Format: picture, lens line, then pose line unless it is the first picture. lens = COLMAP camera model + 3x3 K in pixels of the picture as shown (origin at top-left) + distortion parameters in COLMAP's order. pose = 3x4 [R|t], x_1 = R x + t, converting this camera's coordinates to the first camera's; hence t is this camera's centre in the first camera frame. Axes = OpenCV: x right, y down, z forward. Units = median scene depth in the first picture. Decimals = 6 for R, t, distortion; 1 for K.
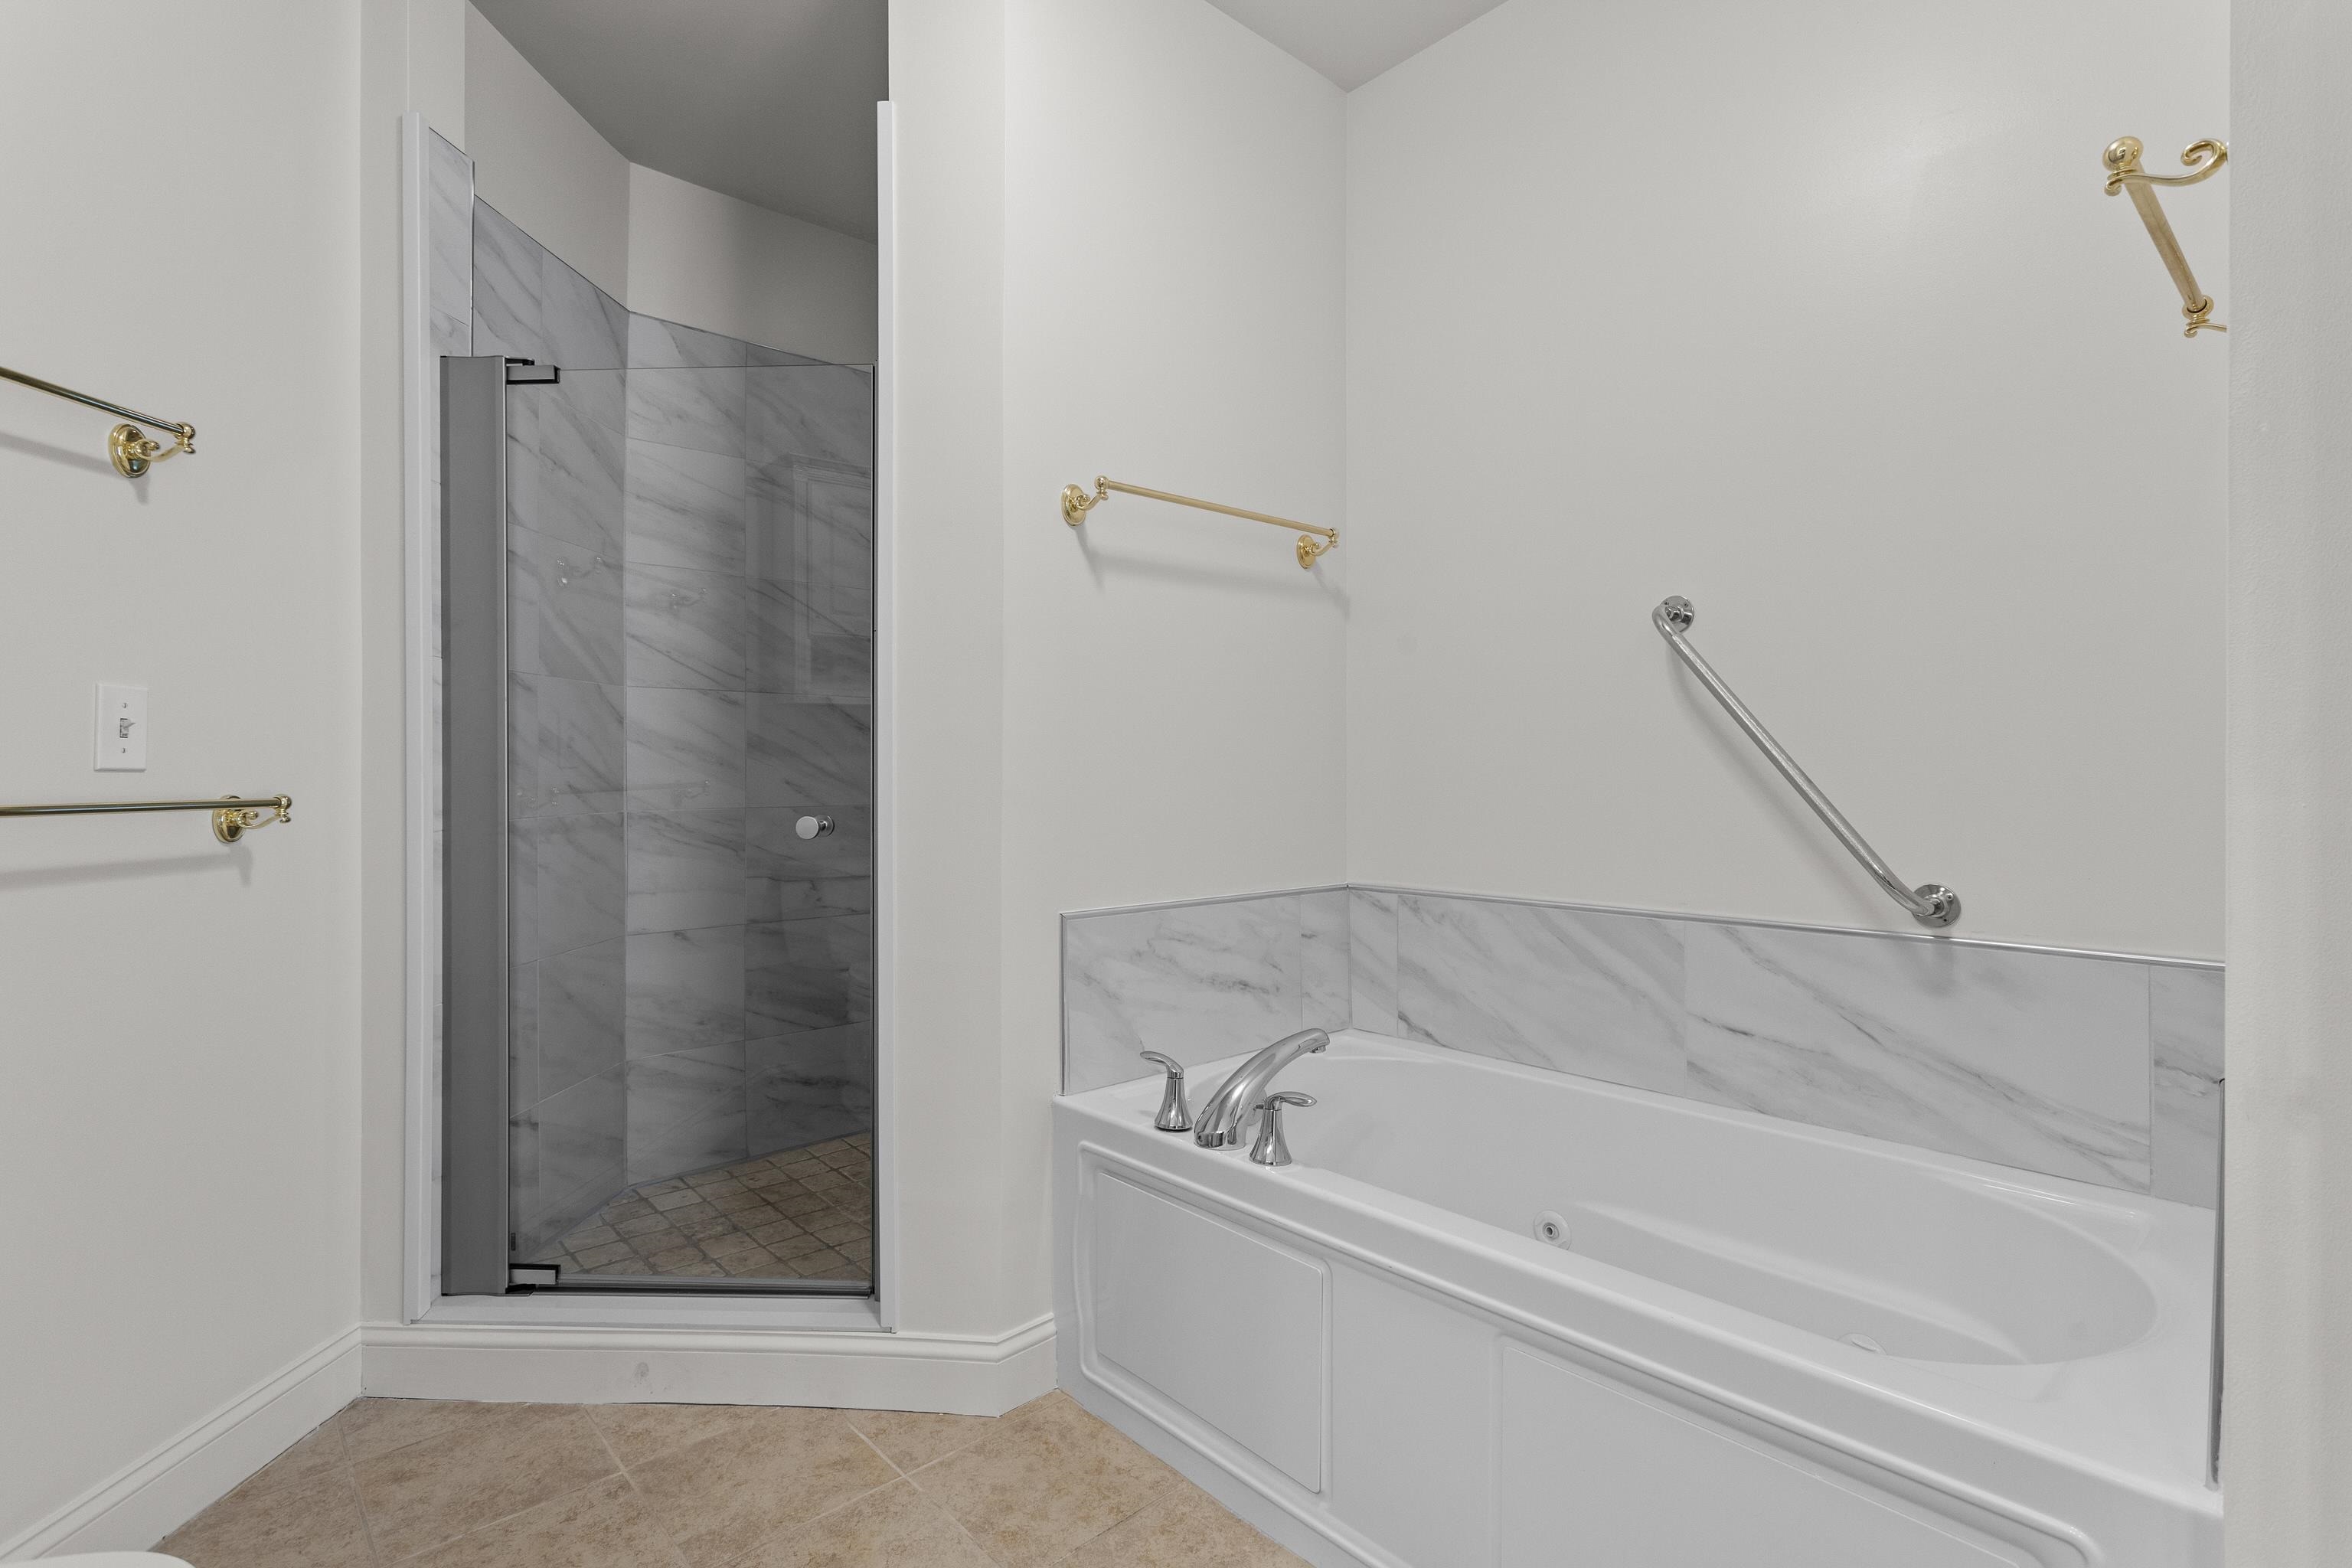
lens RADIAL K [[1106.3, 0, 1185.4], [0, 1106.3, 775.6], [0, 0, 1]] dist [0.000030, 0.001158]
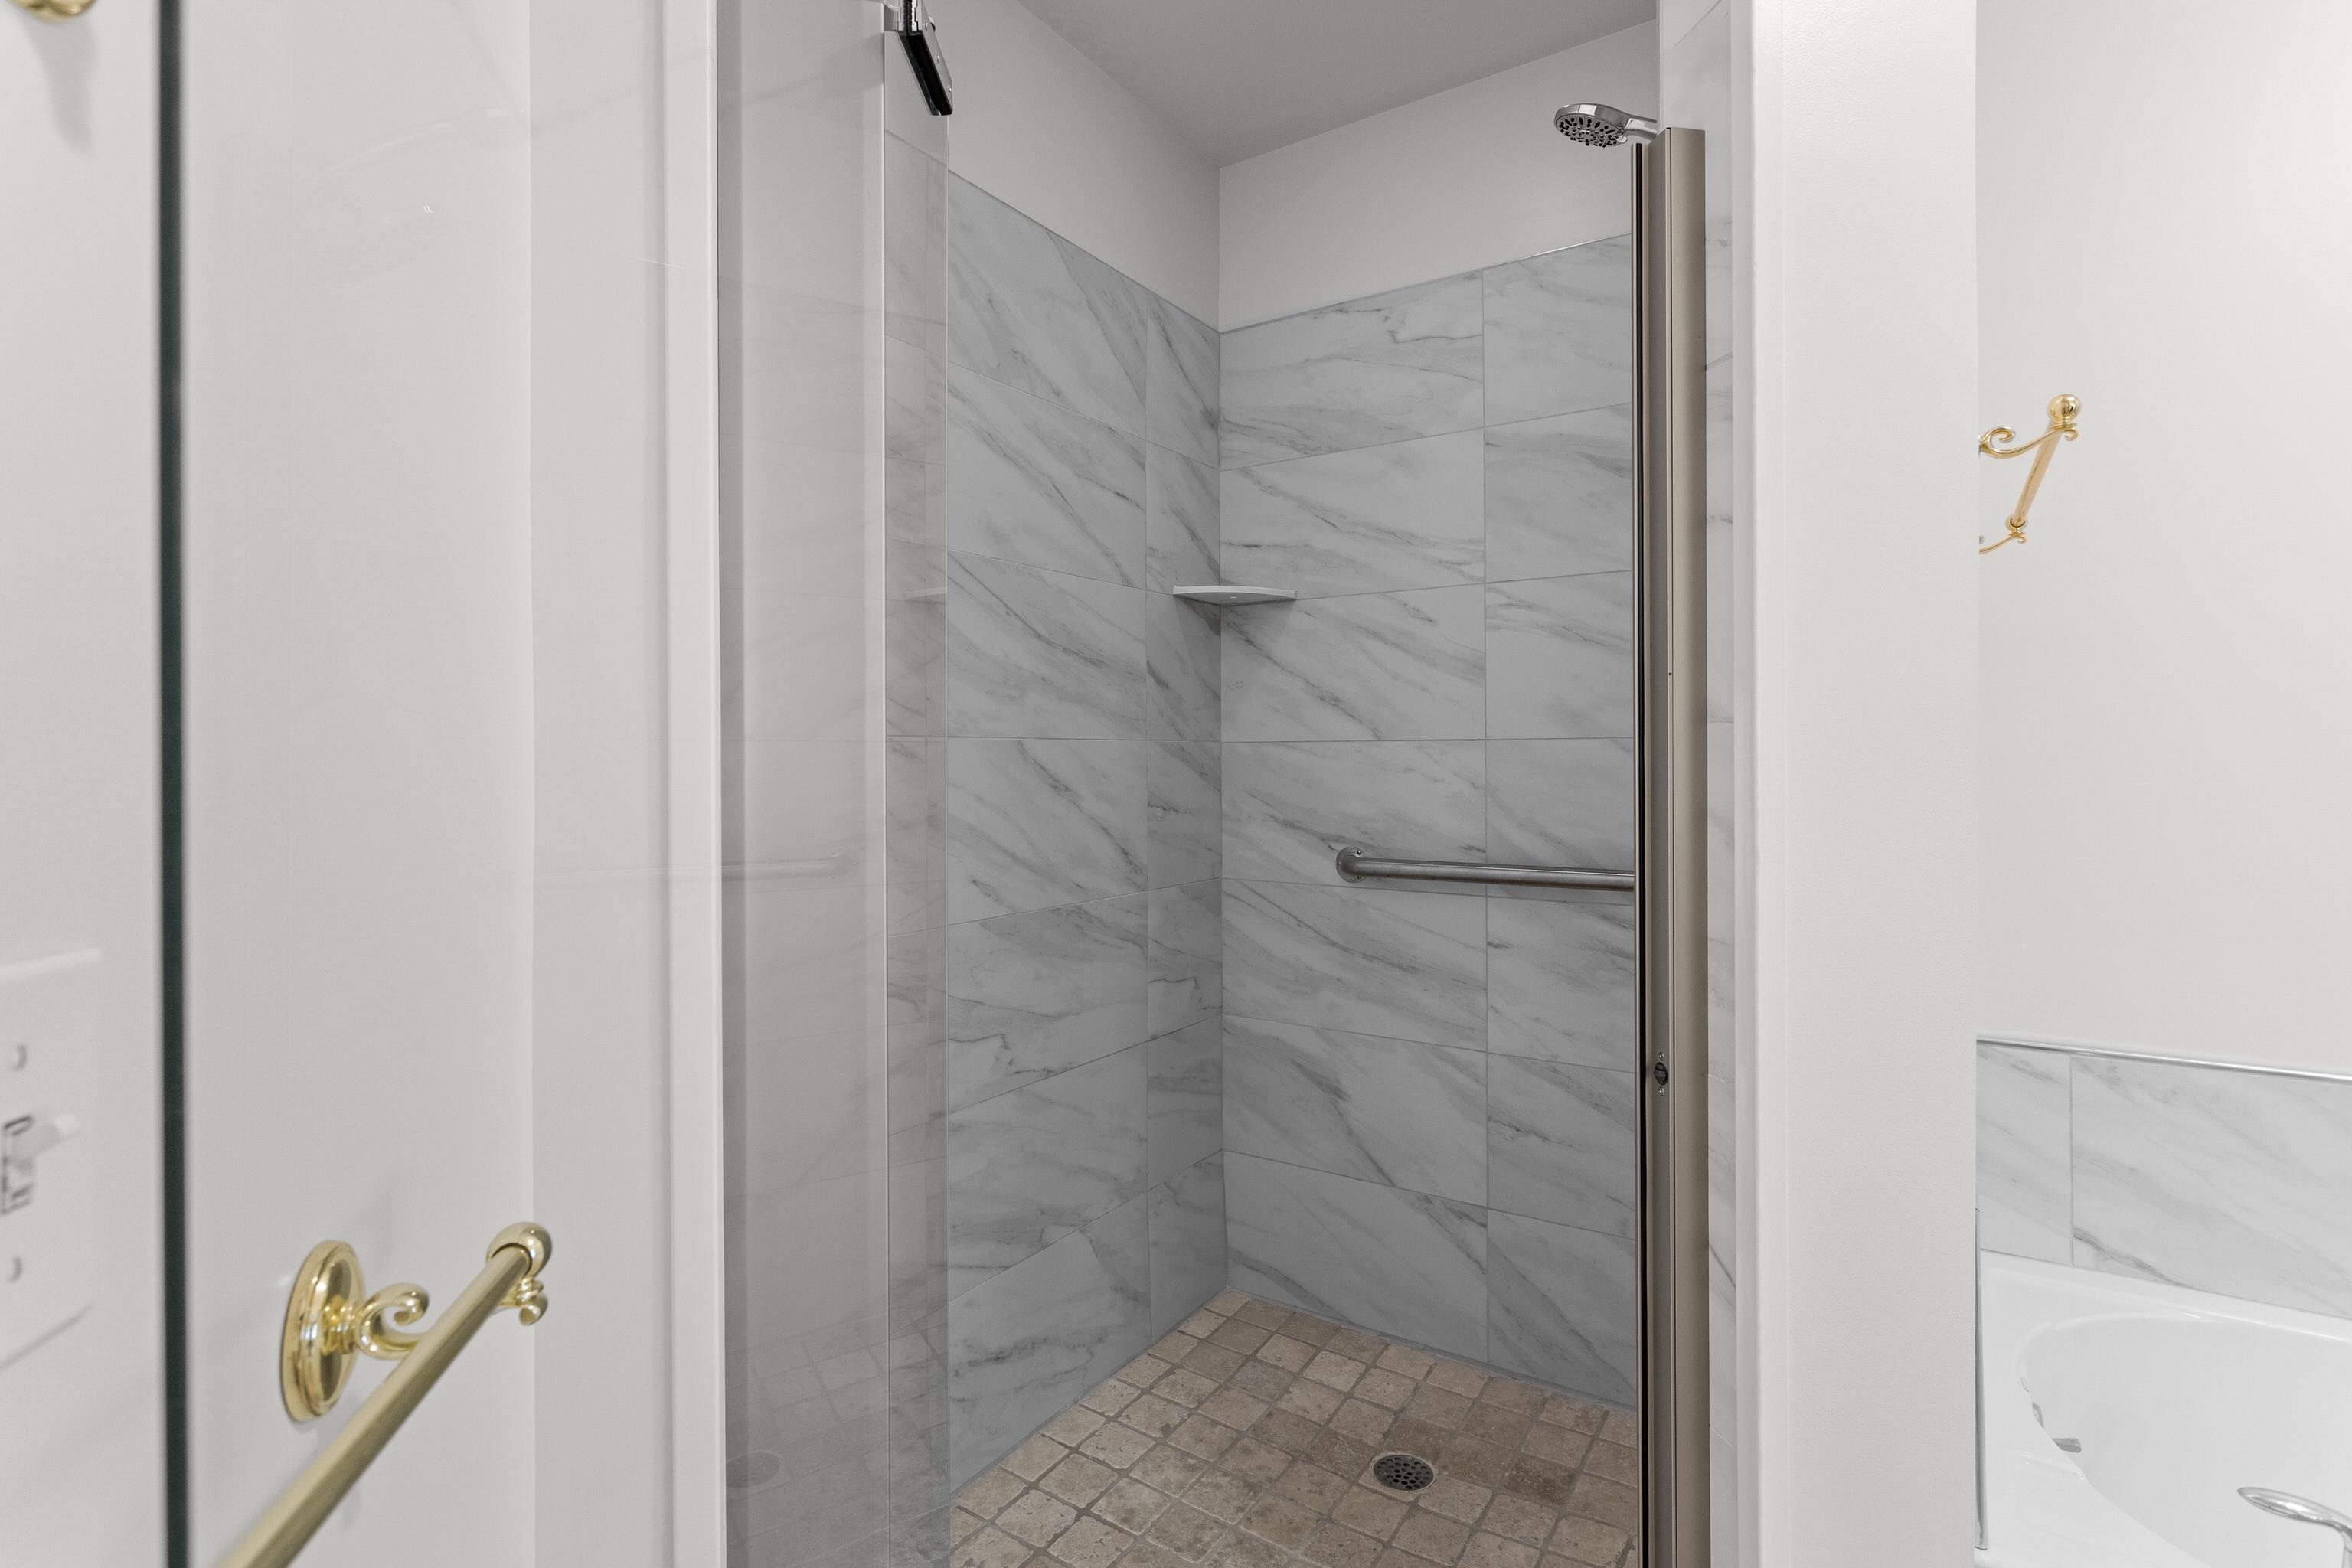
lens RADIAL K [[1110.4, 0, 1183.8], [0, 1110.4, 775.8], [0, 0, 1]] dist [0.000144, 0.000437]
pose [[0.969859, -0.002188, 0.243658, -0.504312], [0.002028, 0.999998, 0.000909, -0.067071], [-0.243659, -0.000388, 0.969861, 0.469345]]
